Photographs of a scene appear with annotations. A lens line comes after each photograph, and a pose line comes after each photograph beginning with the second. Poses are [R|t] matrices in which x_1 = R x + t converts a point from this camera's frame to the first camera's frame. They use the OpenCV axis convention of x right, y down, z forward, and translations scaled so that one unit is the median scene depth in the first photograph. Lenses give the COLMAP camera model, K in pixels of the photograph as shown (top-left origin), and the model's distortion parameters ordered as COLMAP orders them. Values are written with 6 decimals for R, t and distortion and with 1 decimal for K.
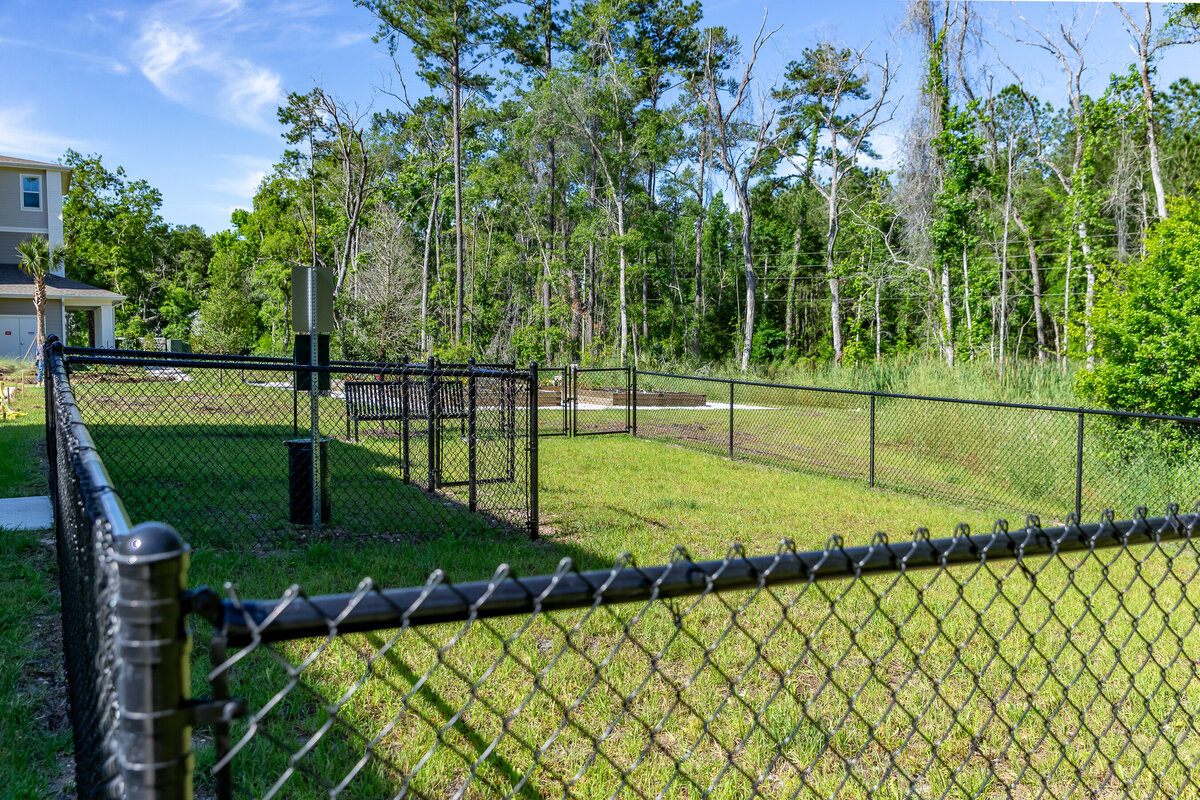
lens RADIAL K [[1081.7, 0, 600.0], [0, 1081.7, 400.0], [0, 0, 1]] dist [-0.000695, 0.000839]
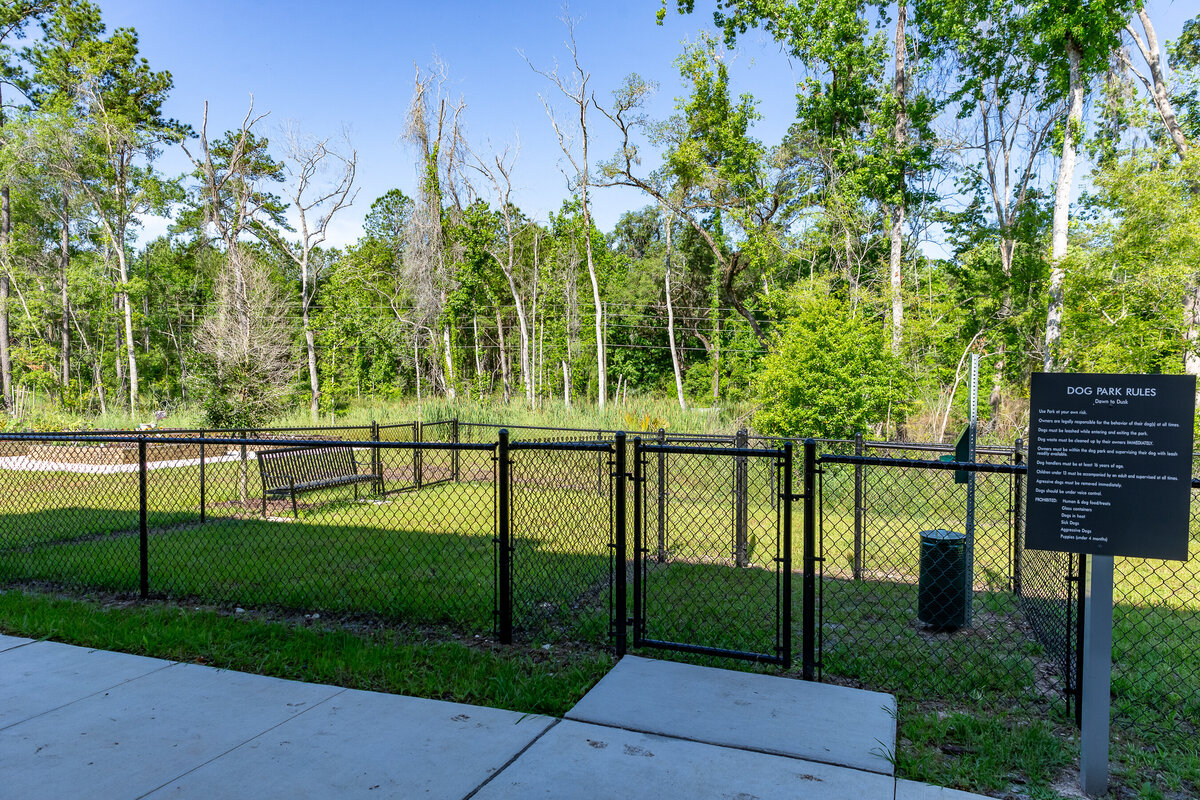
lens RADIAL K [[824.8, 0, 605.2], [0, 824.8, 406.1], [0, 0, 1]] dist [0.016510, -0.007235]
pose [[0.749305, -0.025291, 0.661742, -0.108485], [0.037057, 0.999306, -0.003768, -0.009182], [-0.661188, 0.027346, 0.749722, 0.069125]]
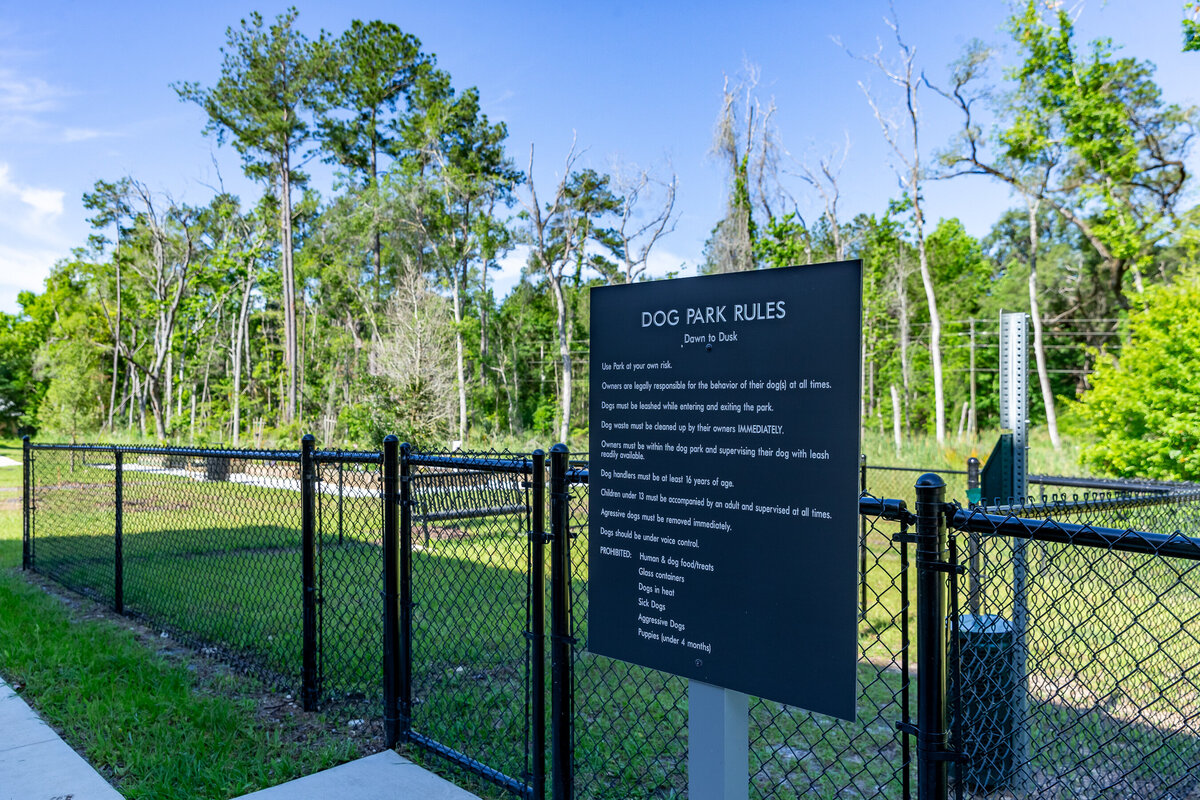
lens RADIAL K [[891.0, 0, 594.5], [0, 891.0, 401.3], [0, 0, 1]] dist [-0.001810, 0.005202]
pose [[0.960879, -0.003785, 0.276942, -0.065019], [0.022866, 0.997577, -0.065701, -0.005529], [-0.276022, 0.069463, 0.958638, 0.064650]]
